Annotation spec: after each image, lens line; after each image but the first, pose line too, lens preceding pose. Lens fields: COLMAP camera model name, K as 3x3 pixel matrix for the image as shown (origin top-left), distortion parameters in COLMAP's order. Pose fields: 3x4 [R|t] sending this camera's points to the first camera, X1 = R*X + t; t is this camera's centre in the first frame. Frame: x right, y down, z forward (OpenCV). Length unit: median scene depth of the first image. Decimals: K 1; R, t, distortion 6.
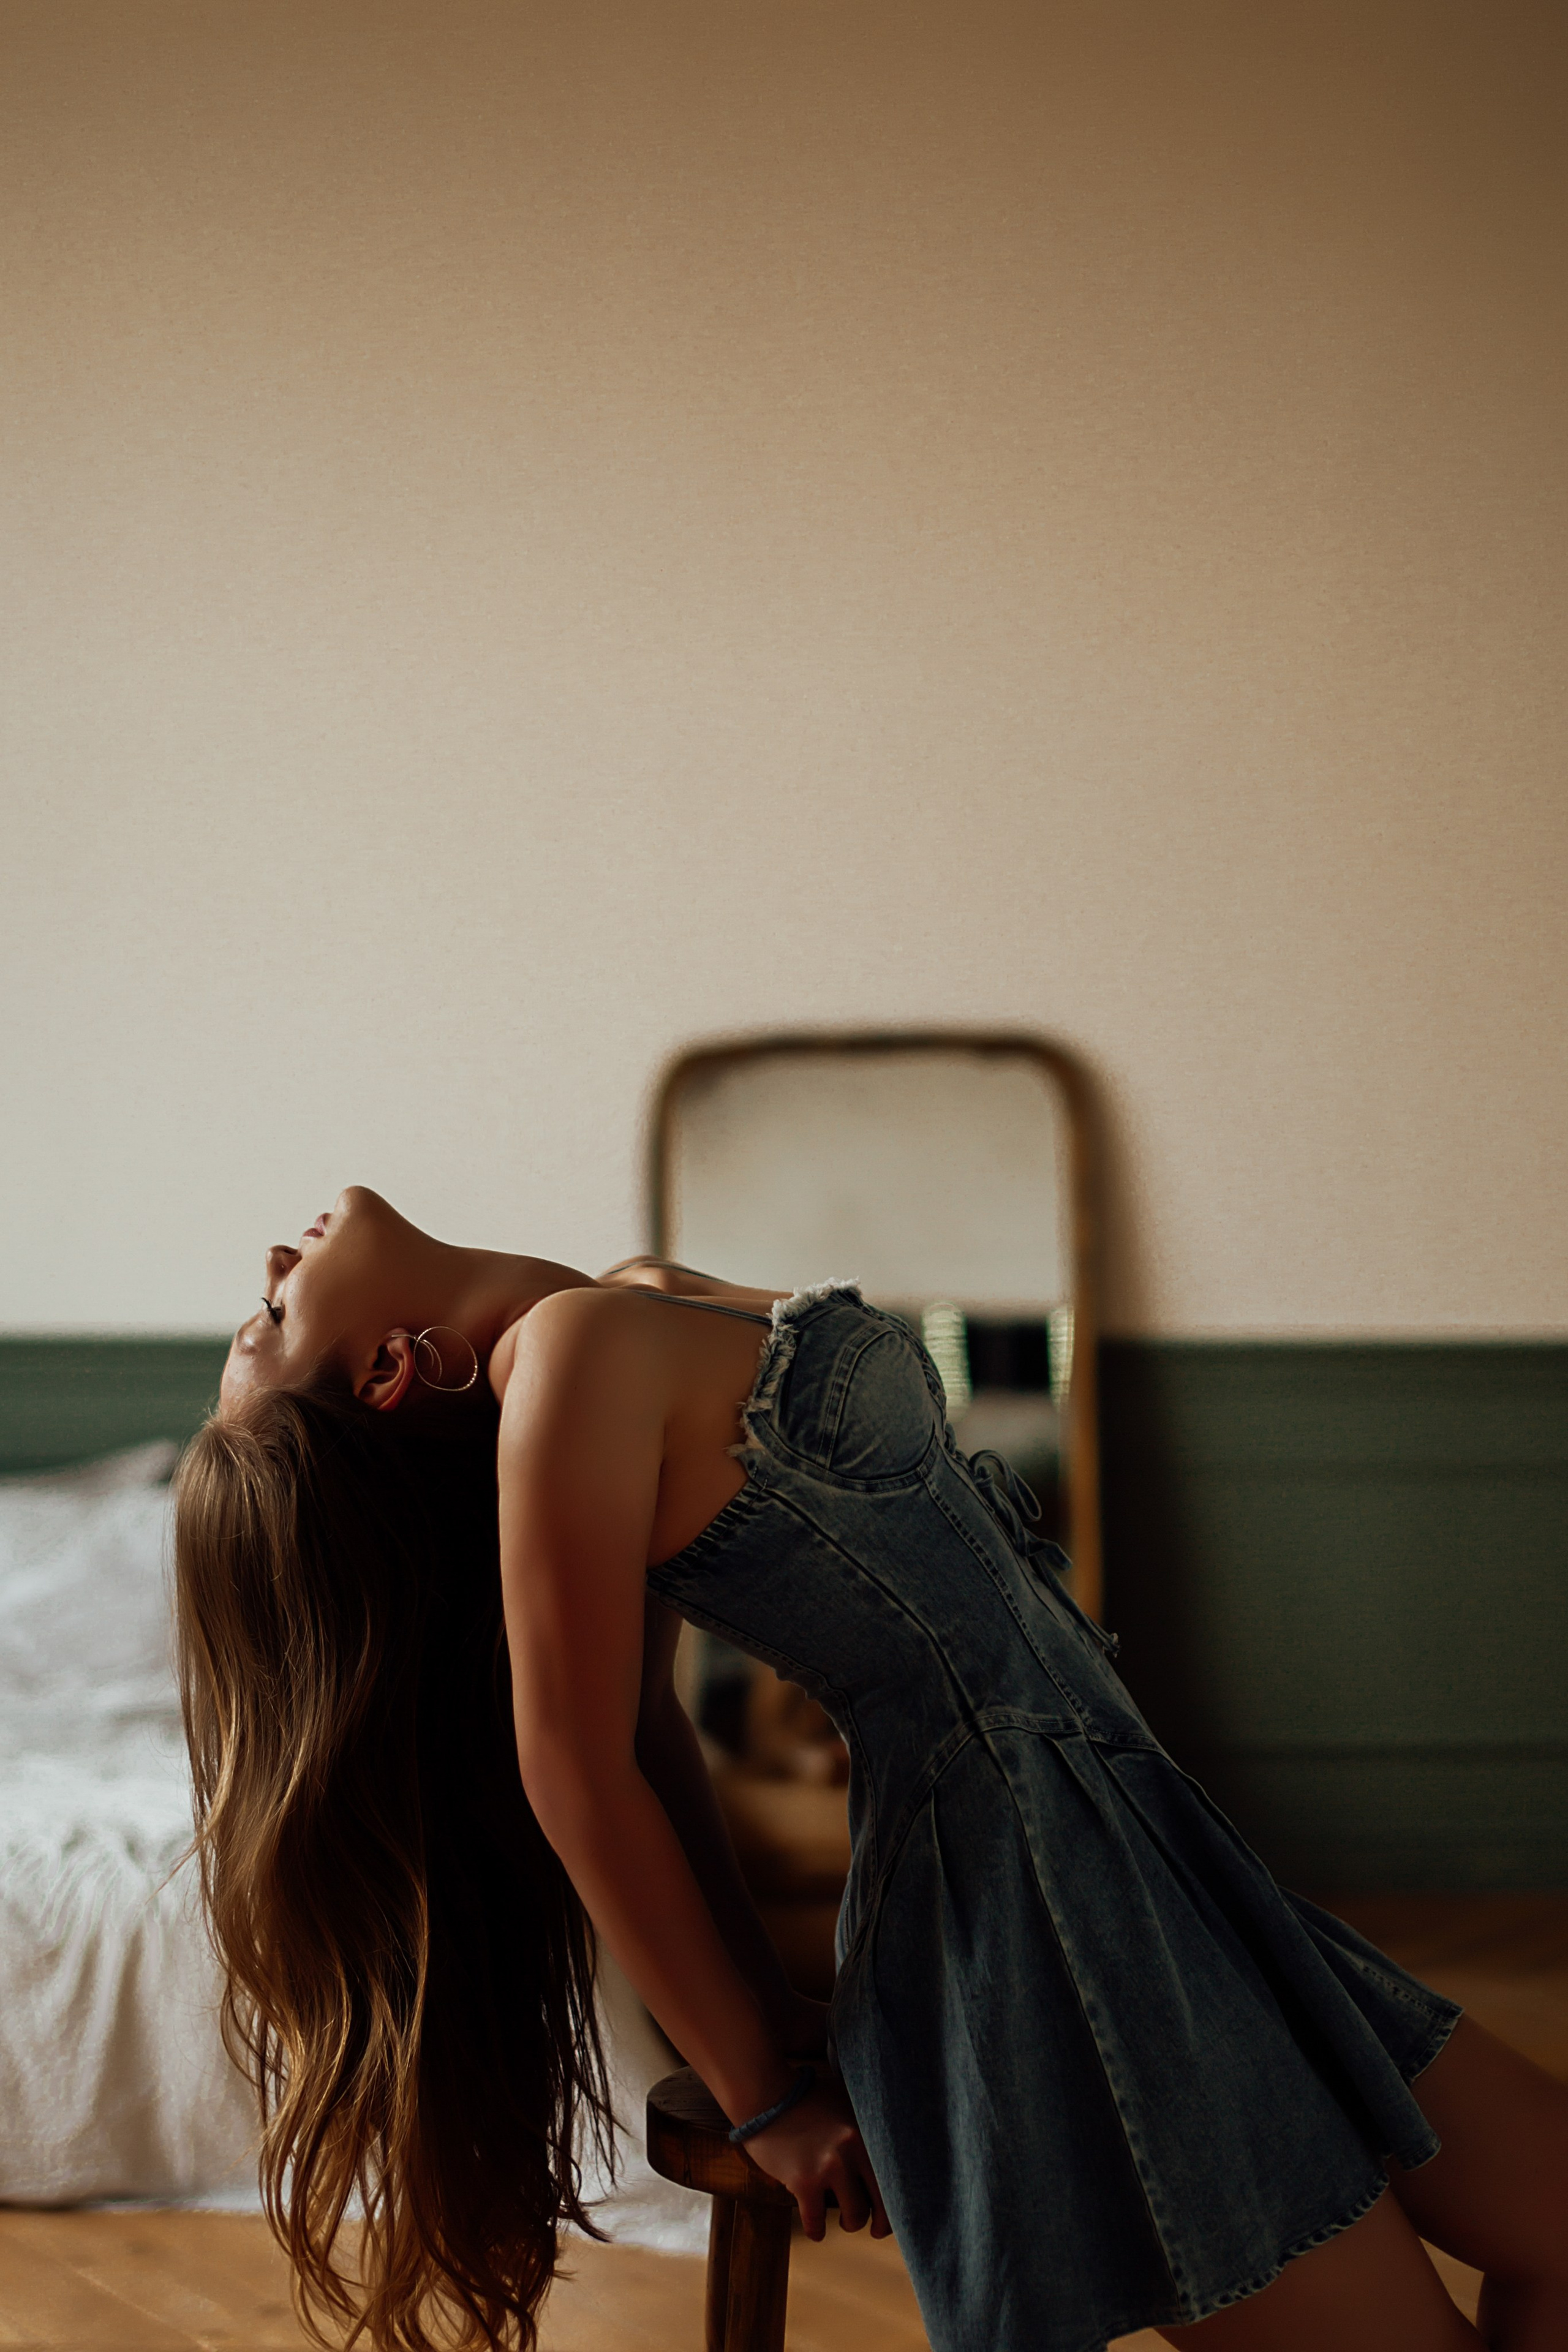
lens RADIAL K [[3436.2, 0, 784.0], [0, 3436.2, 1176.0], [0, 0, 1]] dist [-0.210854, 0.586802]
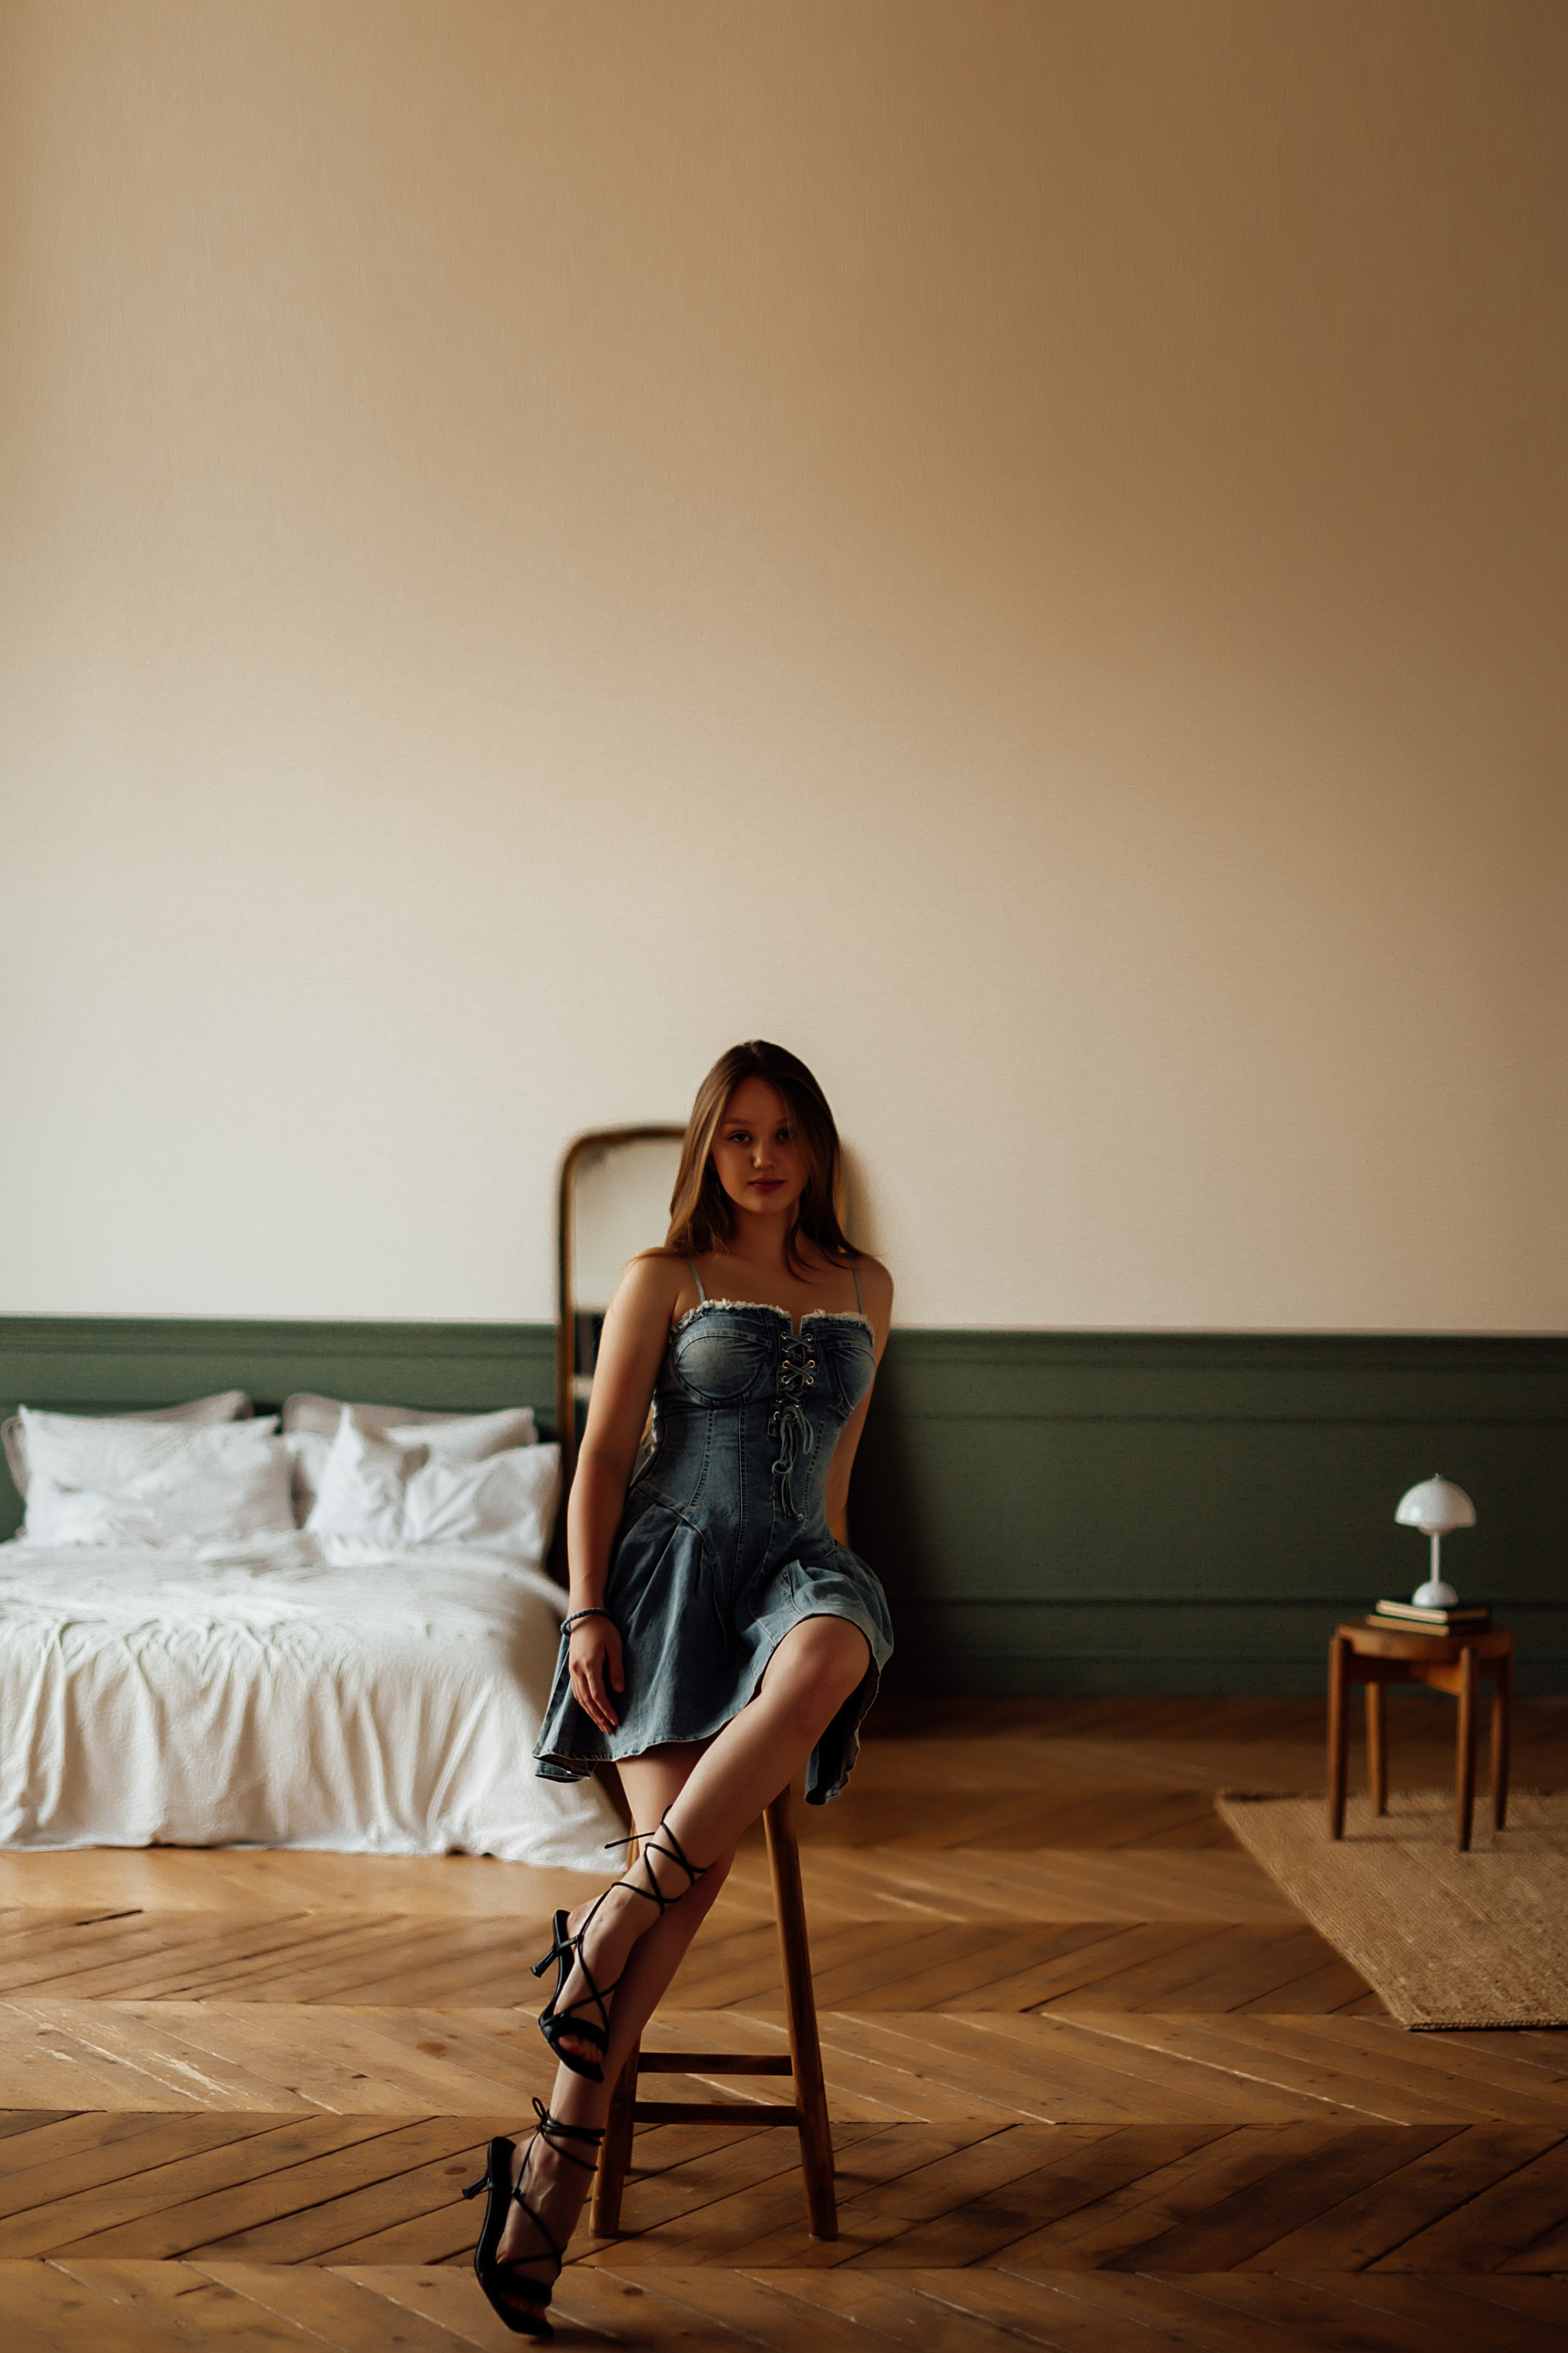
lens RADIAL K [[3437.4, 0, 784.0], [0, 3437.4, 1176.5], [0, 0, 1]] dist [-0.210854, 0.586802]
pose [[0.997958, 0.021317, 0.060218, -0.042271], [-0.020378, 0.999662, -0.016168, 0.004534], [-0.060543, 0.014908, 0.998054, -0.641375]]
